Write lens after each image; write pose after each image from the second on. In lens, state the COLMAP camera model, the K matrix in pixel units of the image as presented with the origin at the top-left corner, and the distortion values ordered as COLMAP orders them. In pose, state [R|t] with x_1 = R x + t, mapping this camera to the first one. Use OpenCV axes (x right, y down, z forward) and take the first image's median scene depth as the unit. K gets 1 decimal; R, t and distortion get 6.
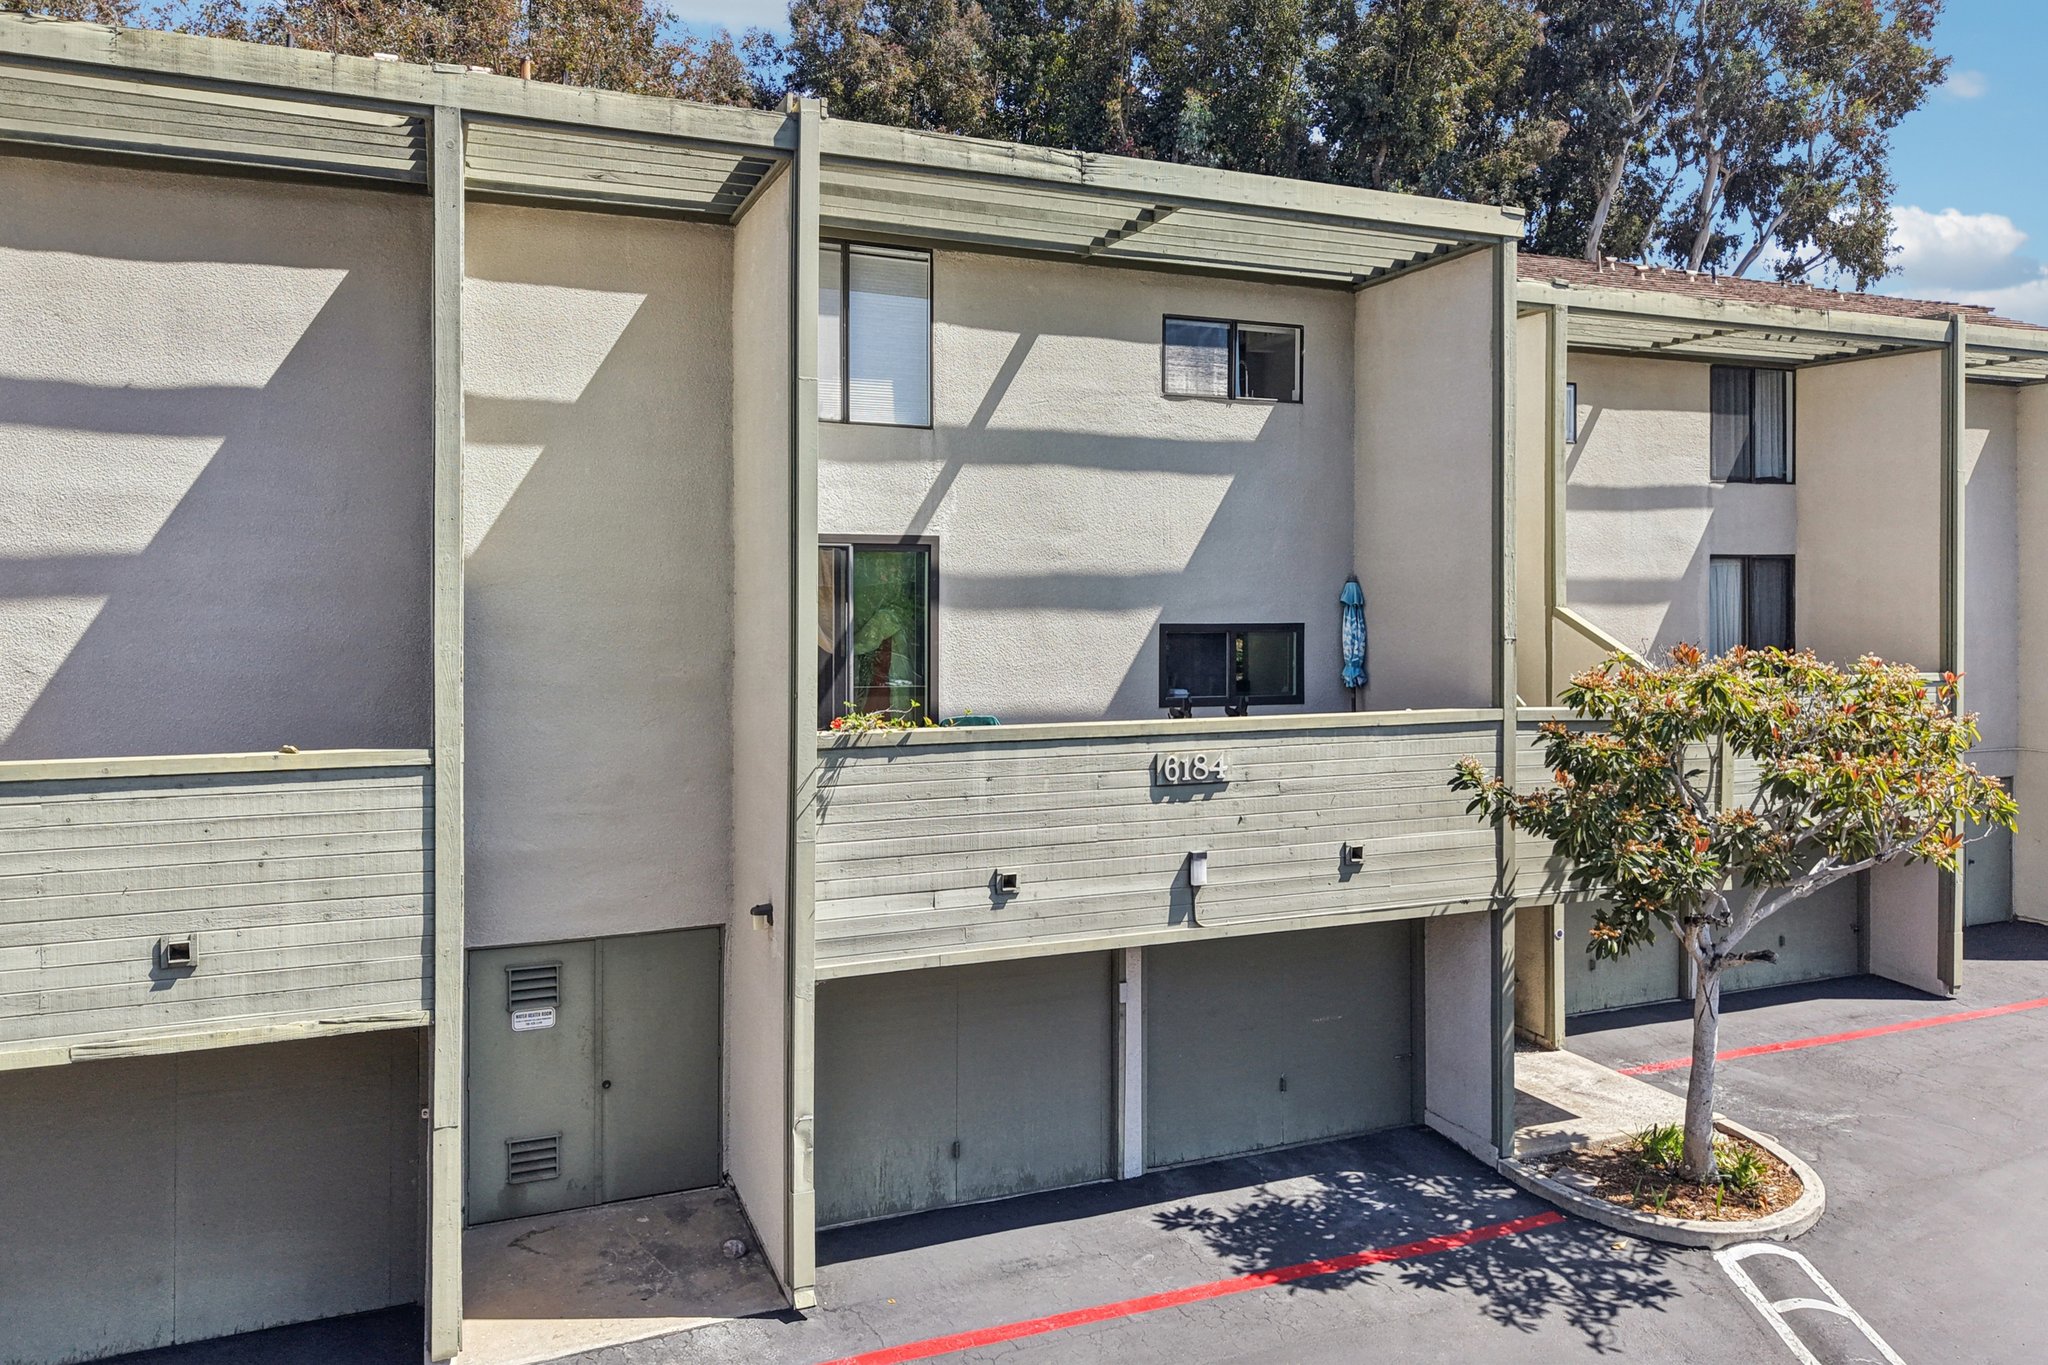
lens RADIAL K [[1366.3, 0, 979.8], [0, 1366.3, 574.4], [0, 0, 1]] dist [0.006908, -0.002438]
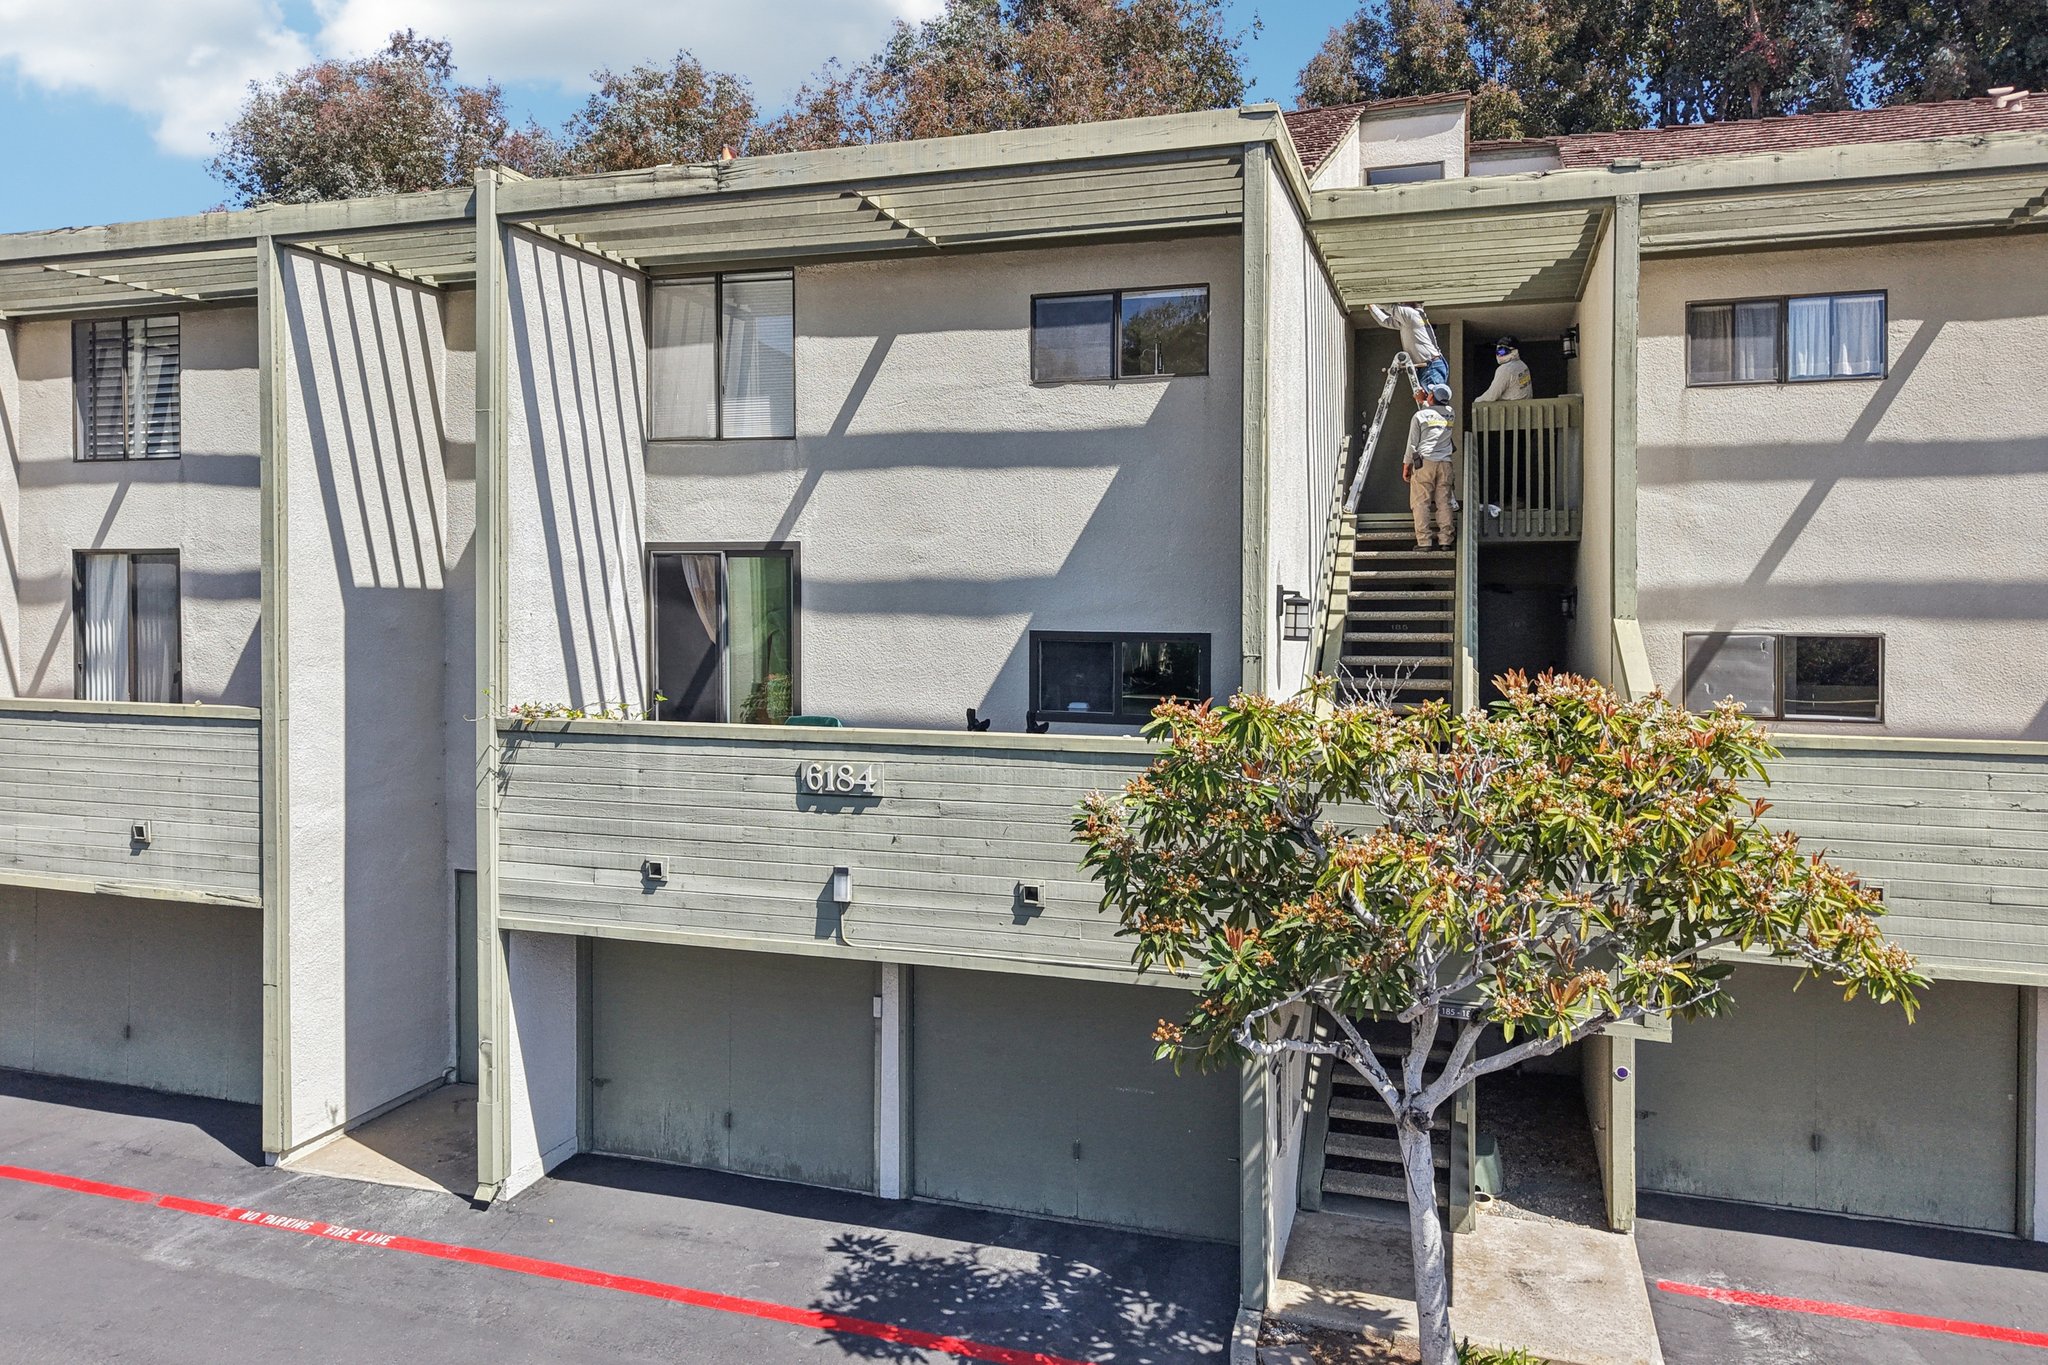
lens RADIAL K [[1366.3, 0, 1031.1], [0, 1366.3, 604.7], [0, 0, 1]] dist [0.006908, -0.002438]
pose [[0.780461, 0.005790, -0.625178, 0.842413], [0.004311, 0.999884, 0.014642, 0.005556], [0.625190, -0.014123, 0.780345, 0.330431]]
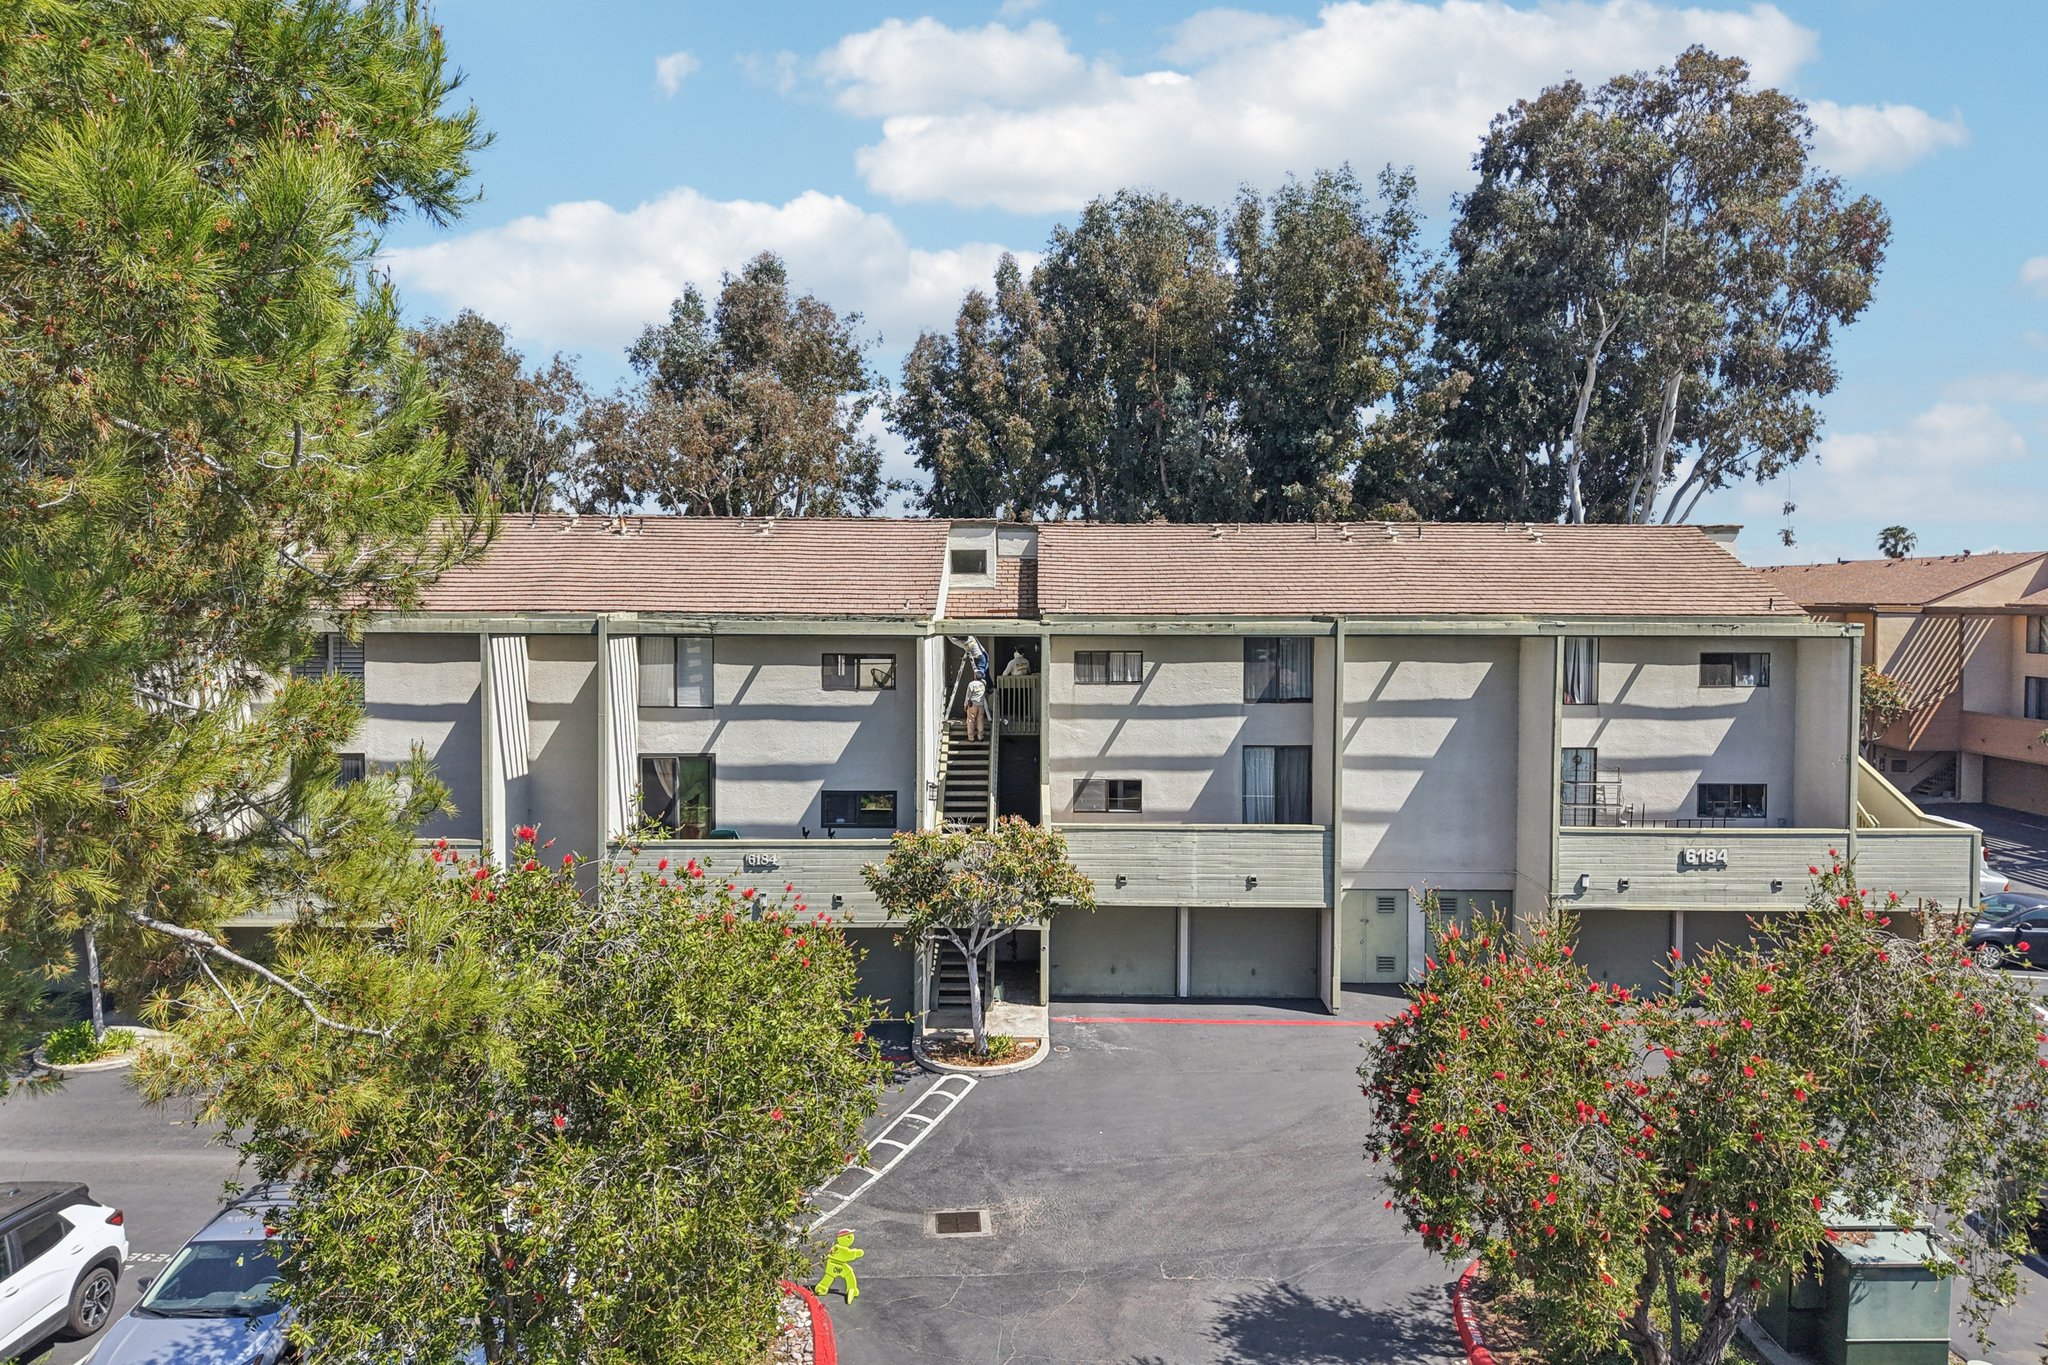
lens RADIAL K [[1366.3, 0, 1037.7], [0, 1366.3, 577.0], [0, 0, 1]] dist [0.006908, -0.002438]
pose [[0.939324, 0.003347, -0.343014, 1.468611], [-0.003174, 0.999994, 0.001067, -0.377676], [0.343016, 0.000087, 0.939330, -1.176390]]
